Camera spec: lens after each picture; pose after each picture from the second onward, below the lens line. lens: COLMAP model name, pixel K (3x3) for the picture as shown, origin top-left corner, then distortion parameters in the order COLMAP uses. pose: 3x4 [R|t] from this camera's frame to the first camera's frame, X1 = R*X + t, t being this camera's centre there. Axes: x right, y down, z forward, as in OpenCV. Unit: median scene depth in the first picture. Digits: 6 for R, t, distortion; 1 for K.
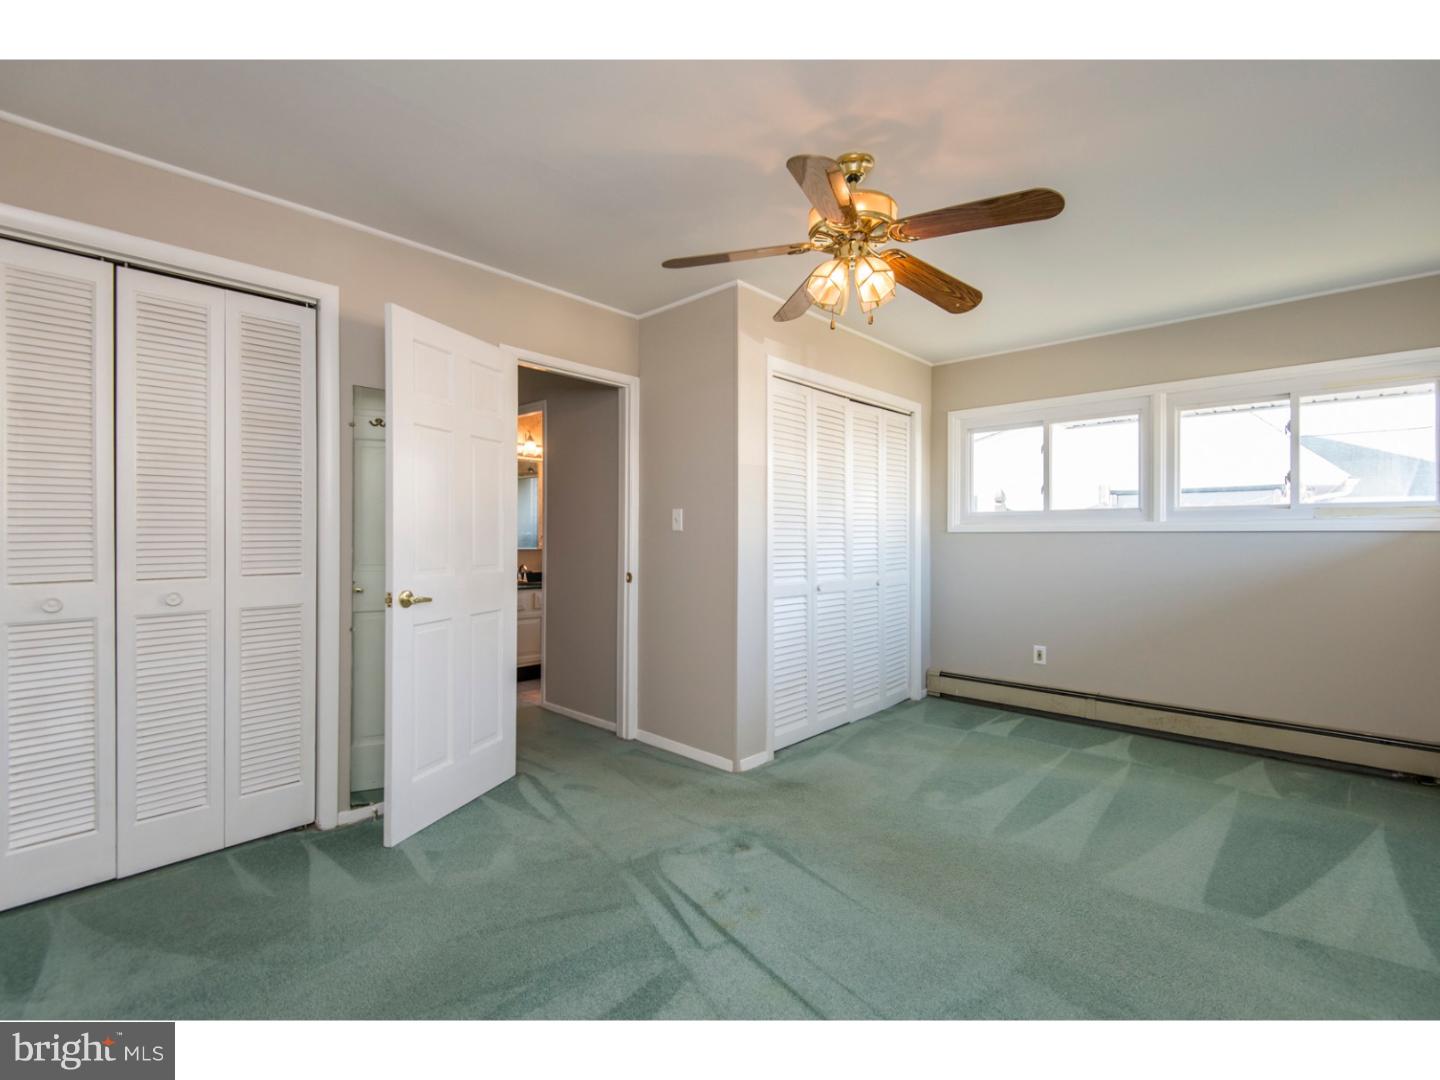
lens RADIAL K [[660.8, 0, 716.3], [0, 660.8, 539.4], [0, 0, 1]] dist [0.036883, -0.023166]
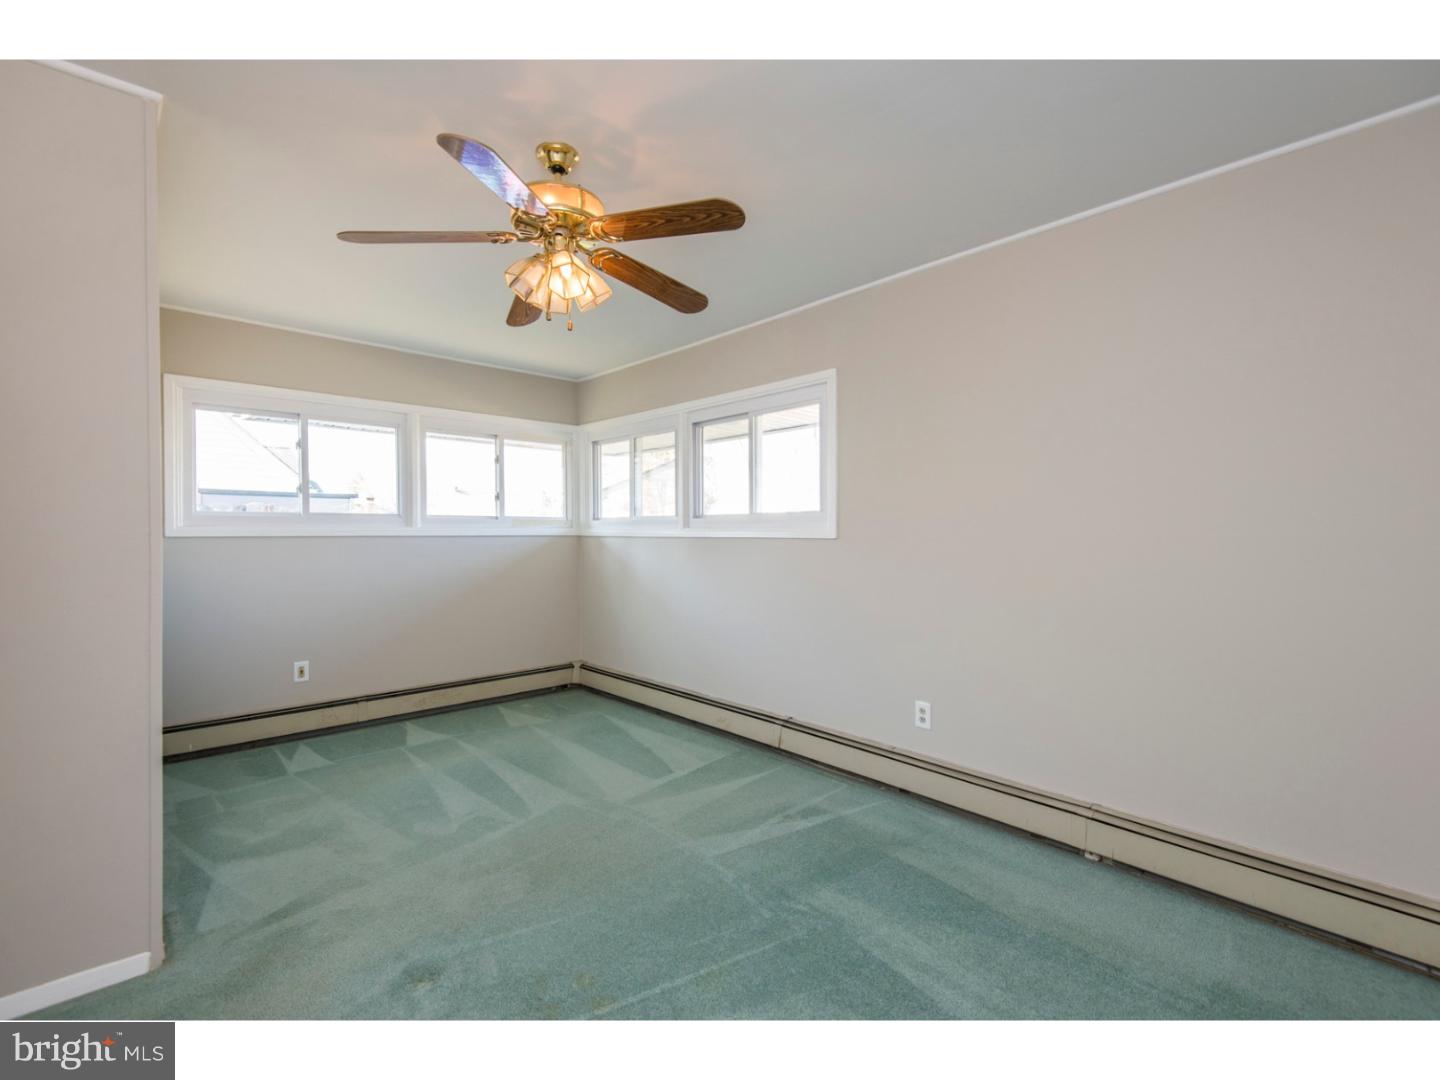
lens RADIAL K [[660.8, 0, 716.3], [0, 660.8, 539.4], [0, 0, 1]] dist [0.036883, -0.023166]
pose [[0.073350, -0.005862, 0.997289, -0.456667], [0.011227, 0.999924, 0.005052, -0.005756], [-0.997243, 0.010826, 0.073411, 0.441834]]
